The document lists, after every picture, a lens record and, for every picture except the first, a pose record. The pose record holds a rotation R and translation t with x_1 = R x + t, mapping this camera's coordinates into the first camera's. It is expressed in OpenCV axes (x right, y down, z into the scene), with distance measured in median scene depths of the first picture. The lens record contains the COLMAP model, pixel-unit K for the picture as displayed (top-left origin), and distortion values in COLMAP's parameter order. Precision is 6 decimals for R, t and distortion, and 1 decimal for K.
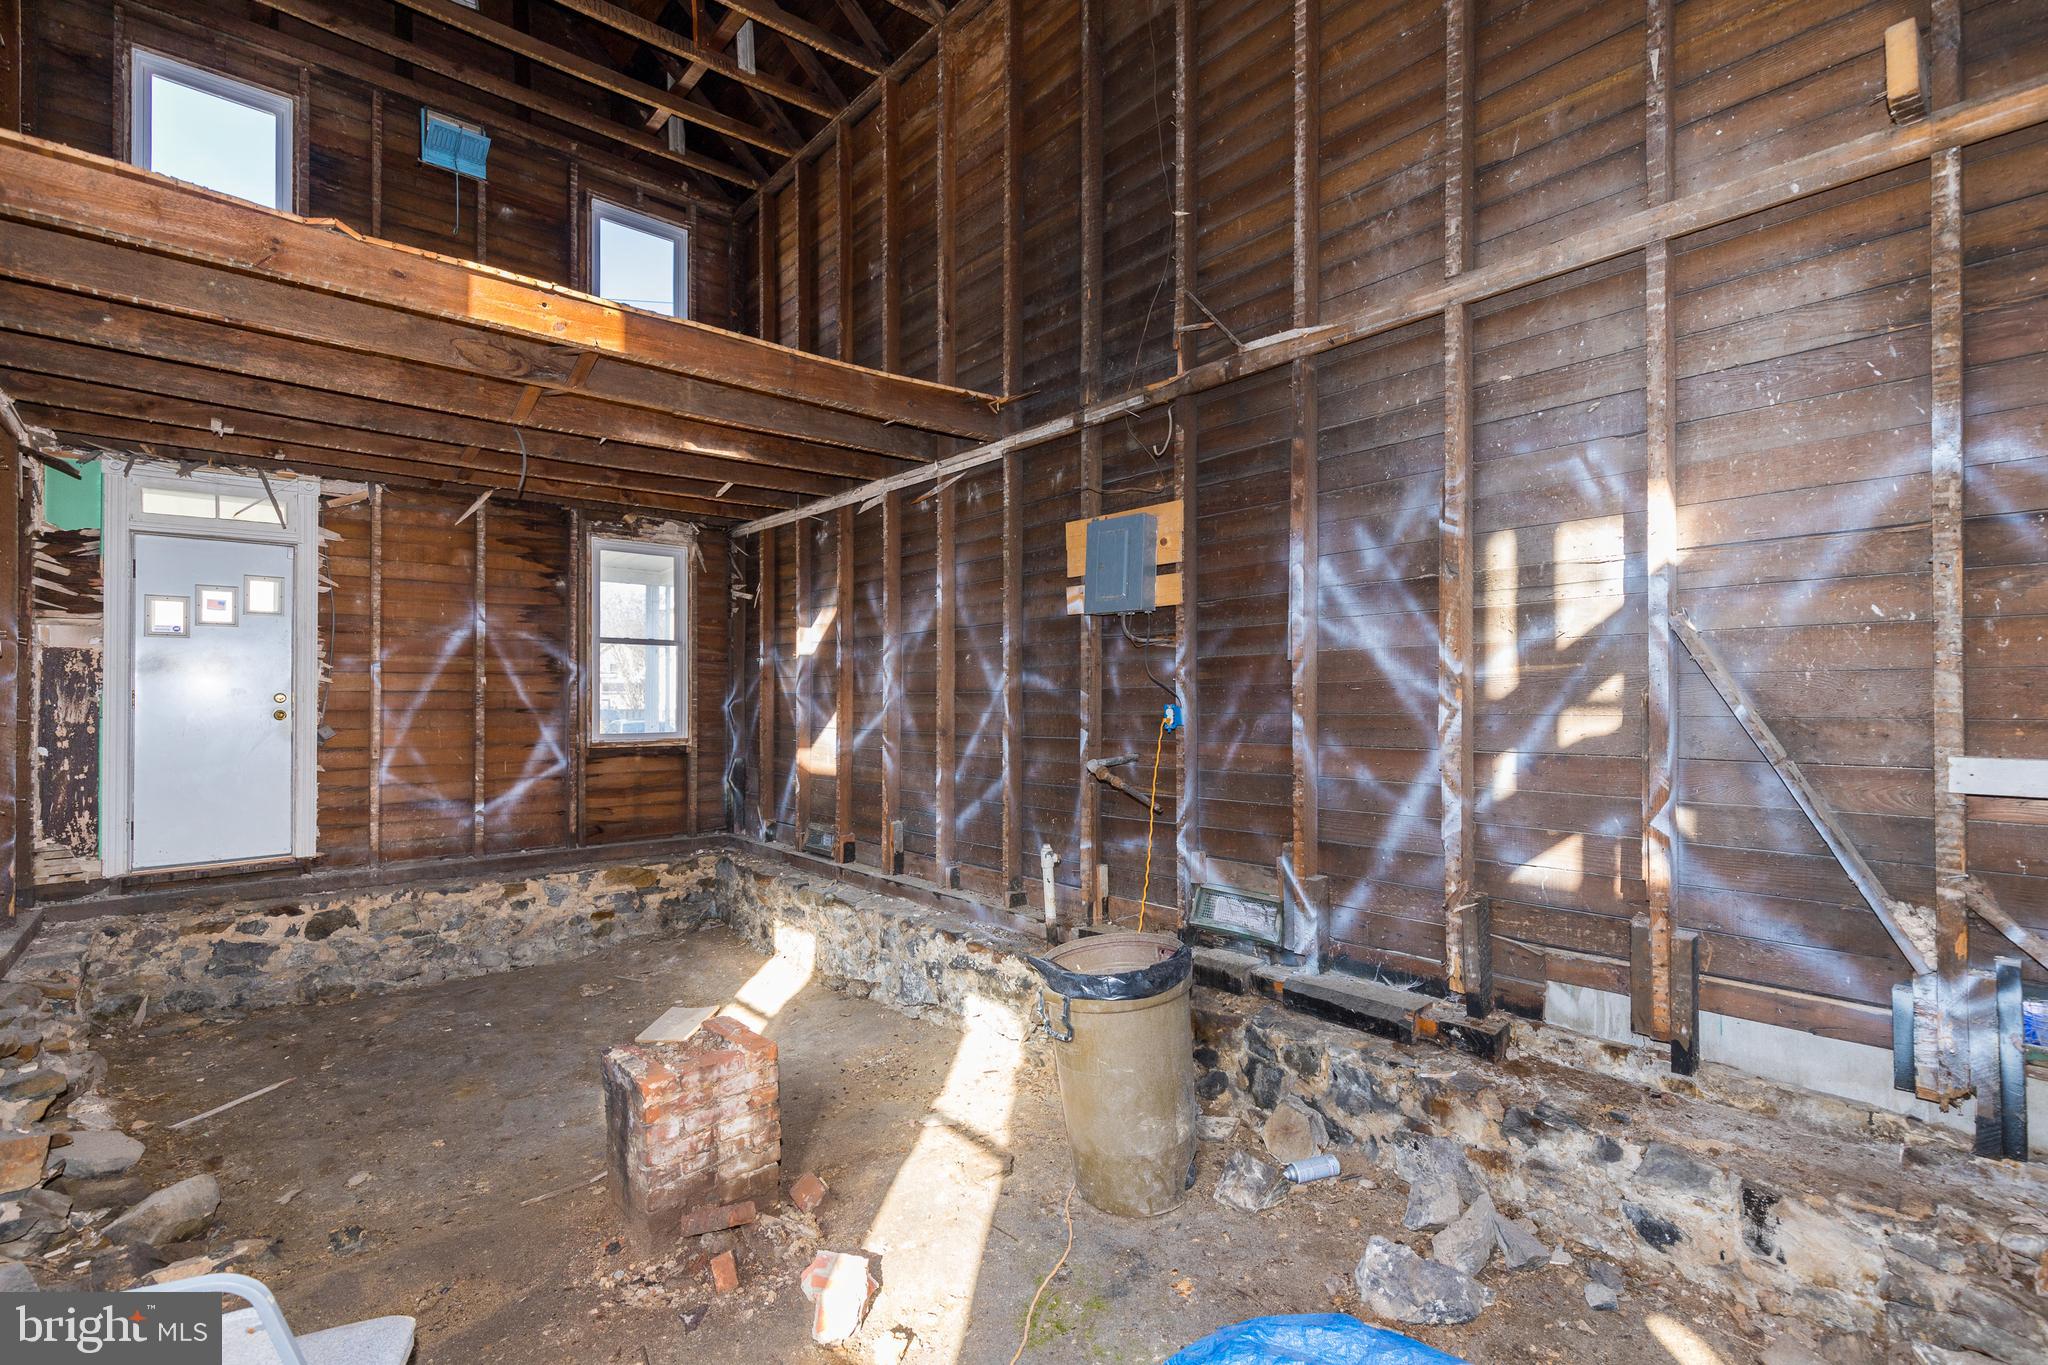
lens RADIAL K [[923.2, 0, 1026.1], [0, 923.2, 689.0], [0, 0, 1]] dist [0.011680, -0.002955]
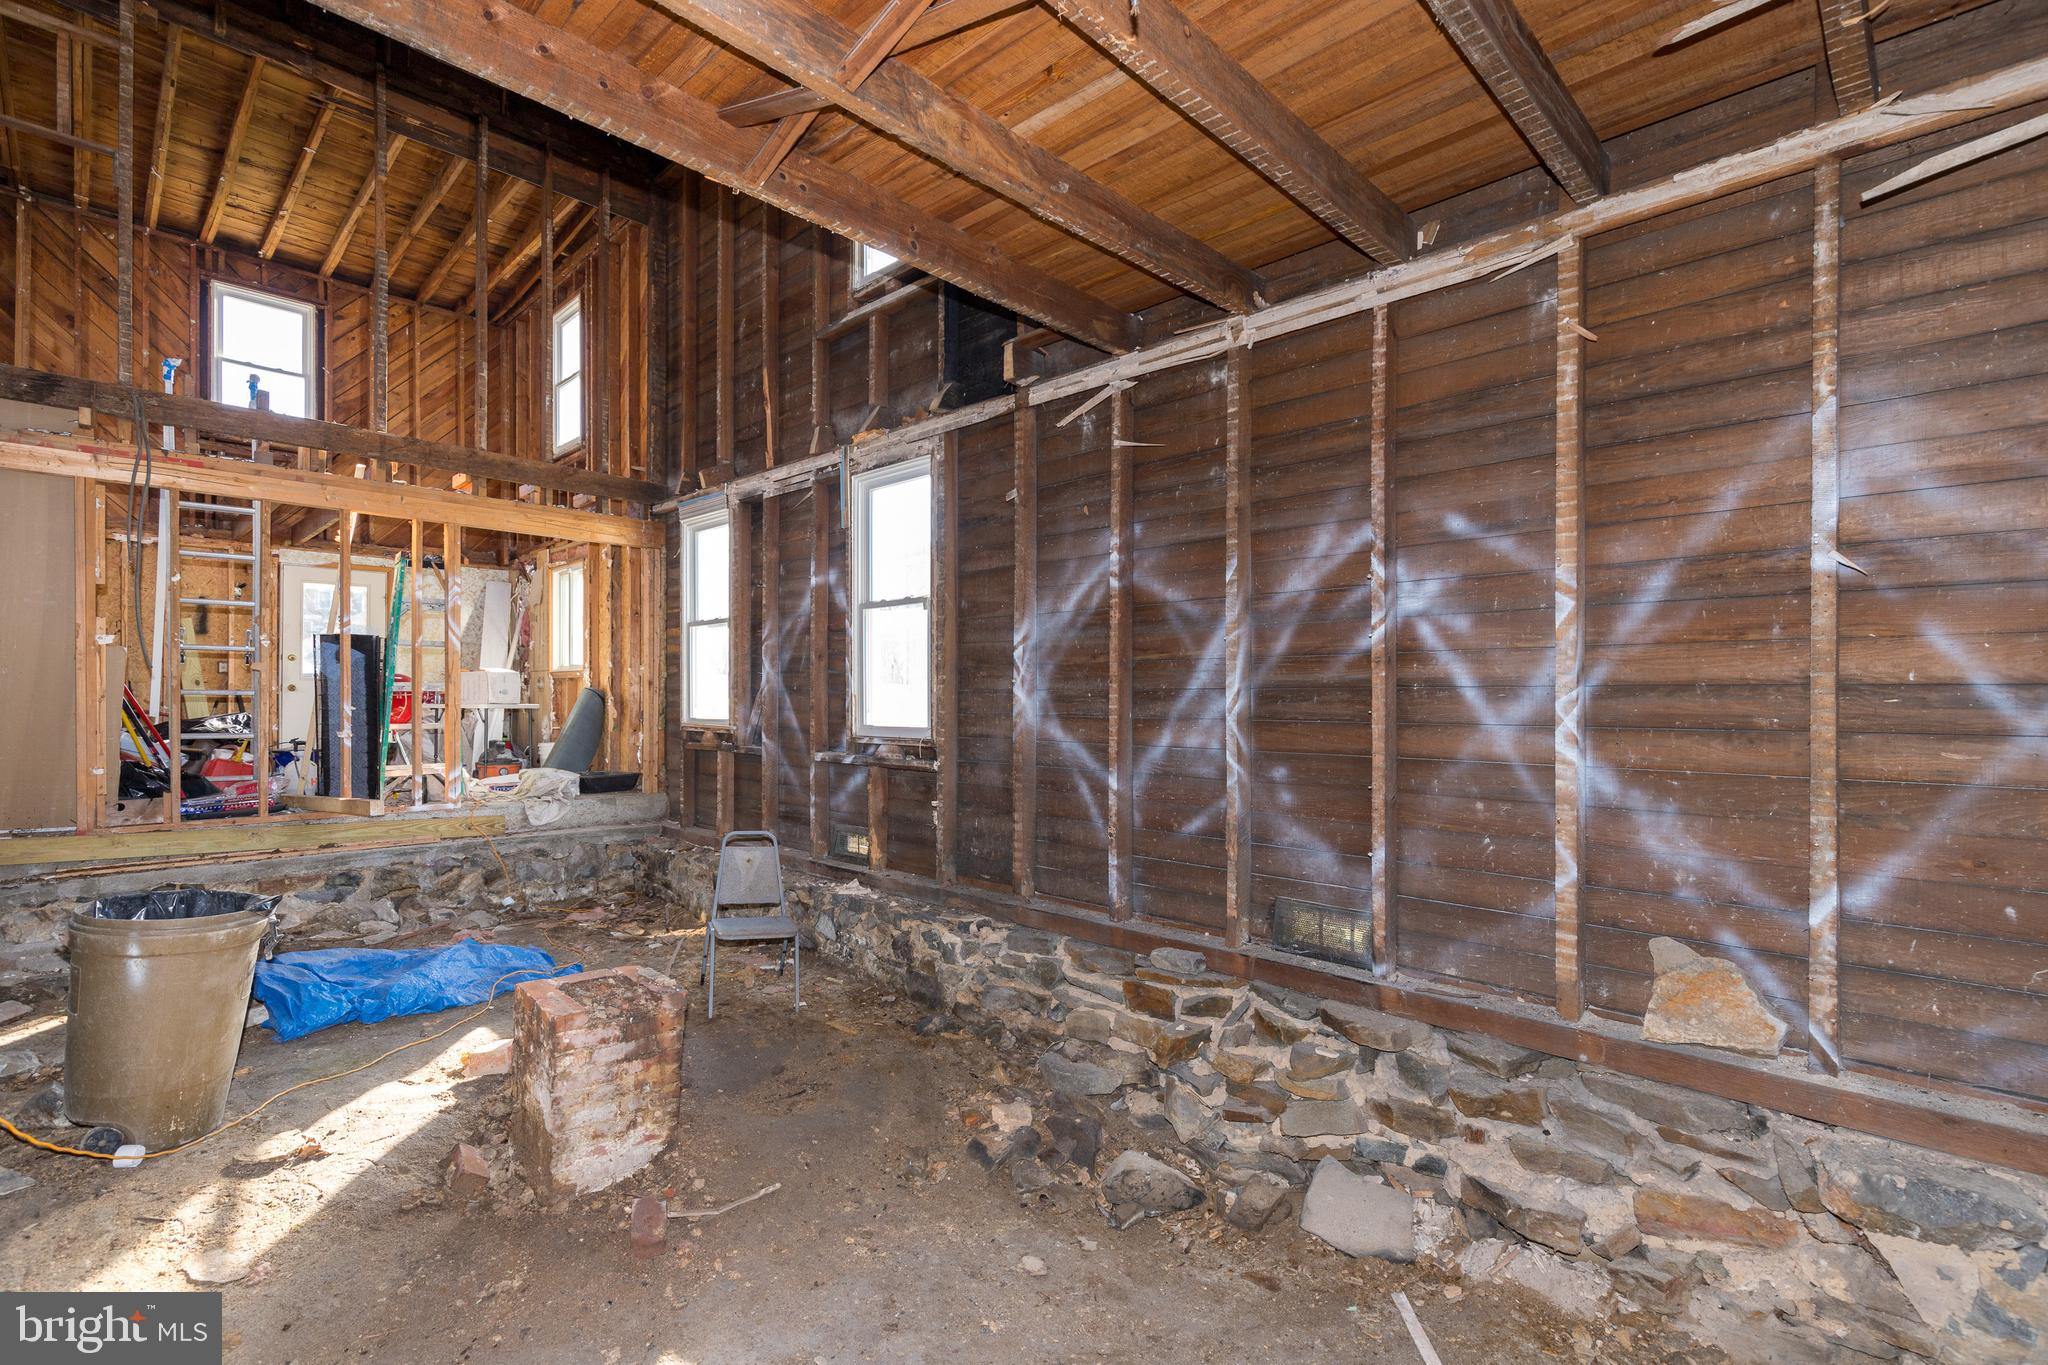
lens RADIAL K [[923.2, 0, 1025.1], [0, 923.2, 692.6], [0, 0, 1]] dist [0.011680, -0.002955]
pose [[-0.996203, -0.003055, -0.087011, -0.414156], [-0.001473, 0.999832, -0.018247, 0.036705], [0.087052, -0.018050, -0.996040, 1.155803]]
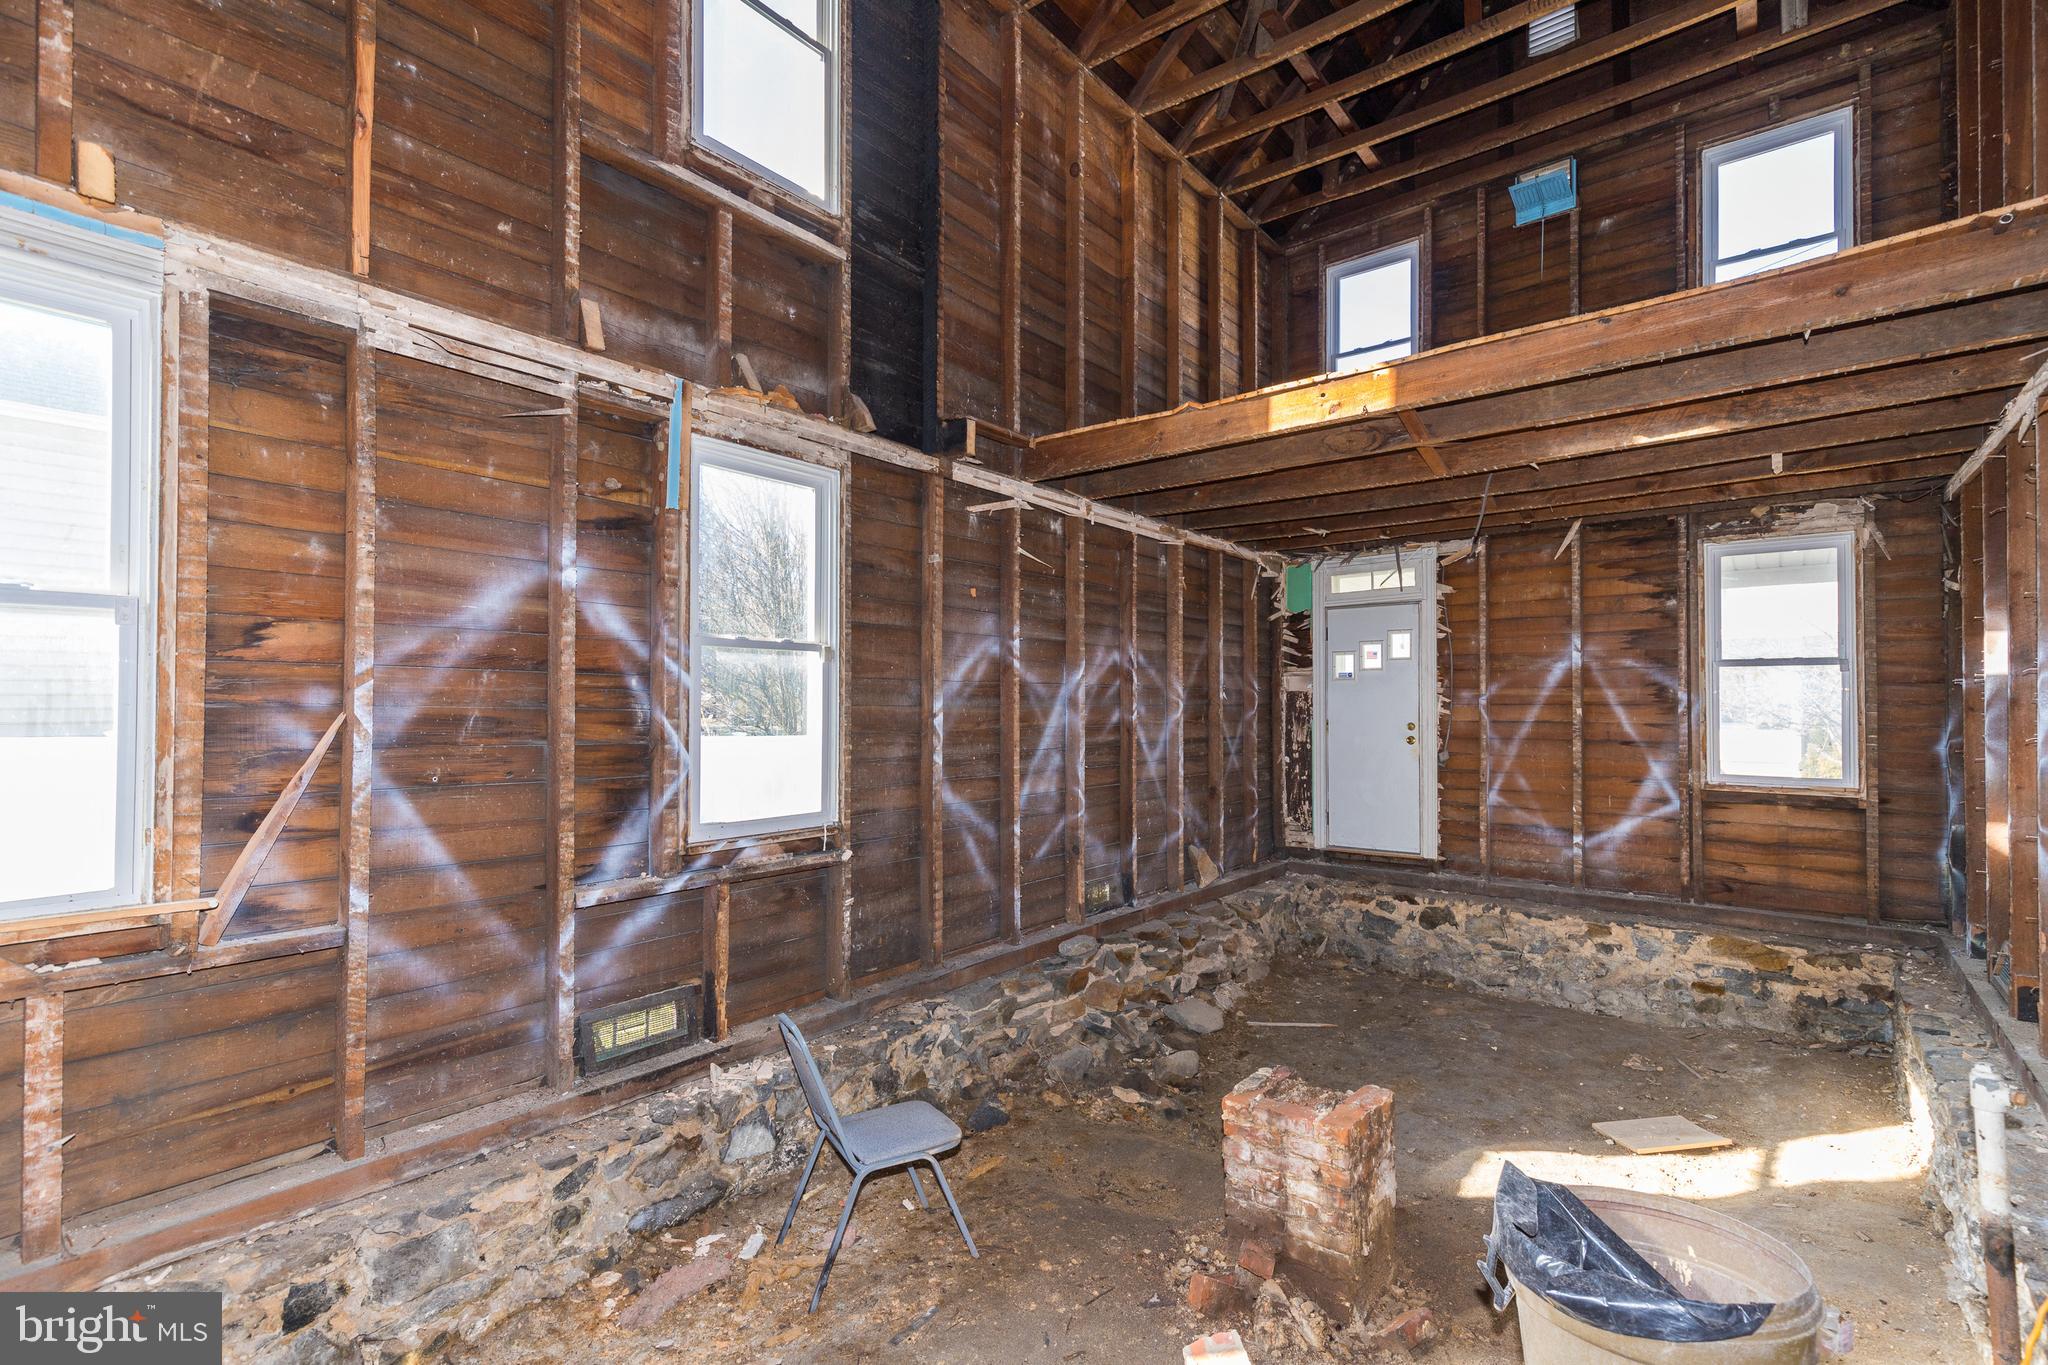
lens RADIAL K [[923.2, 0, 1026.0], [0, 923.2, 690.1], [0, 0, 1]] dist [0.011680, -0.002955]
pose [[0.175070, -0.013126, -0.984468, 0.329043], [0.008308, 0.999895, -0.011854, -0.029033], [0.984521, -0.006103, 0.175161, 0.282085]]
